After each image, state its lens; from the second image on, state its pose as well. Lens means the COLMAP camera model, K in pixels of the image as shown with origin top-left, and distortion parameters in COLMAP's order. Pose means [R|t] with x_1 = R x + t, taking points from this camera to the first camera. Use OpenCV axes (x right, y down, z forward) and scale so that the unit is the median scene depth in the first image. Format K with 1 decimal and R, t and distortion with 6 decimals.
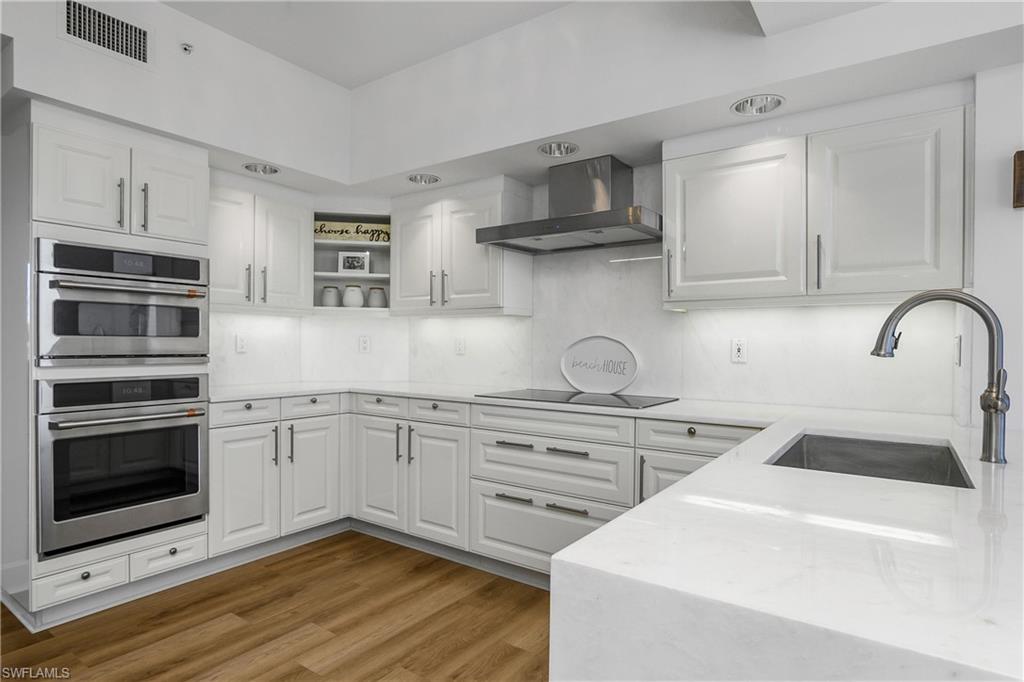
lens RADIAL K [[557.0, 0, 485.2], [0, 557.0, 346.2], [0, 0, 1]] dist [-0.001190, 0.000859]
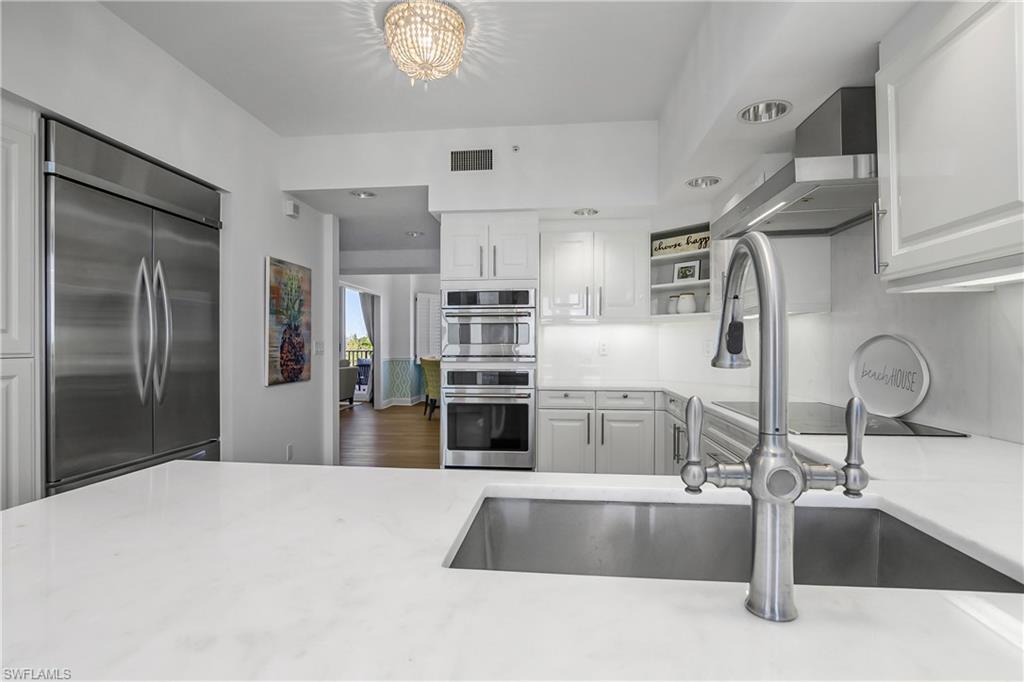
lens RADIAL K [[508.8, 0, 539.4], [0, 508.8, 346.1], [0, 0, 1]] dist [-0.000624, 0.000015]
pose [[0.516101, -0.007648, -0.856493, 0.556812], [0.001267, 0.999966, -0.008166, 0.000727], [0.856527, 0.003129, 0.516094, 0.304428]]
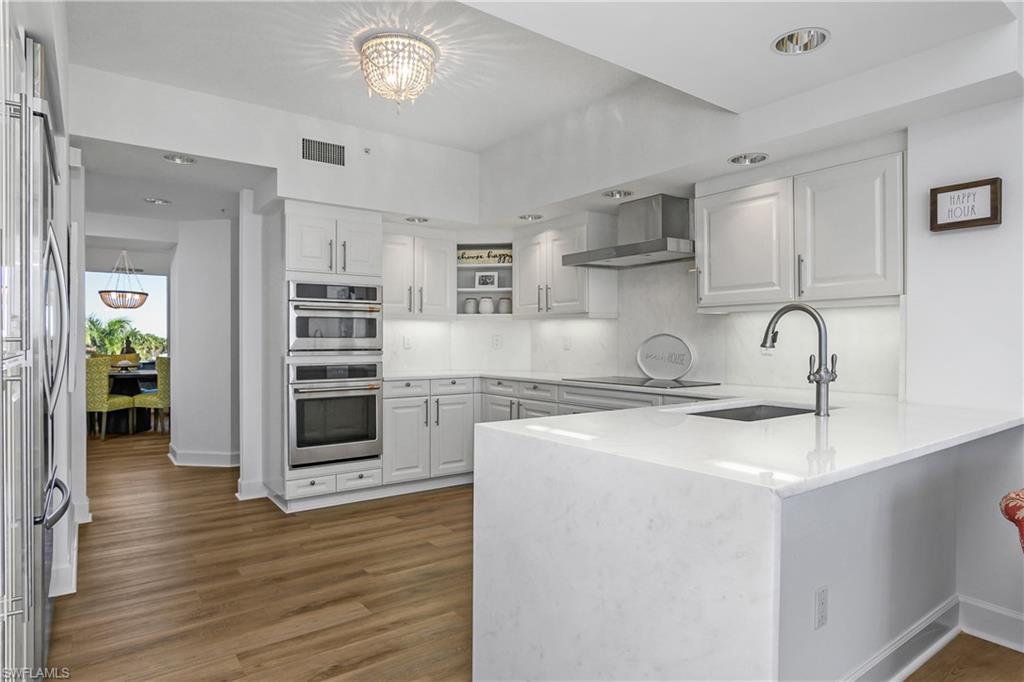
lens RADIAL K [[586.0, 0, 512.0], [0, 586.0, 341.0], [0, 0, 1]] dist [-0.001533, -0.000089]
pose [[0.957419, -0.007246, -0.288610, 0.269349], [0.005857, 0.999967, -0.005674, 0.003502], [0.288642, 0.003742, 0.957430, -0.378410]]
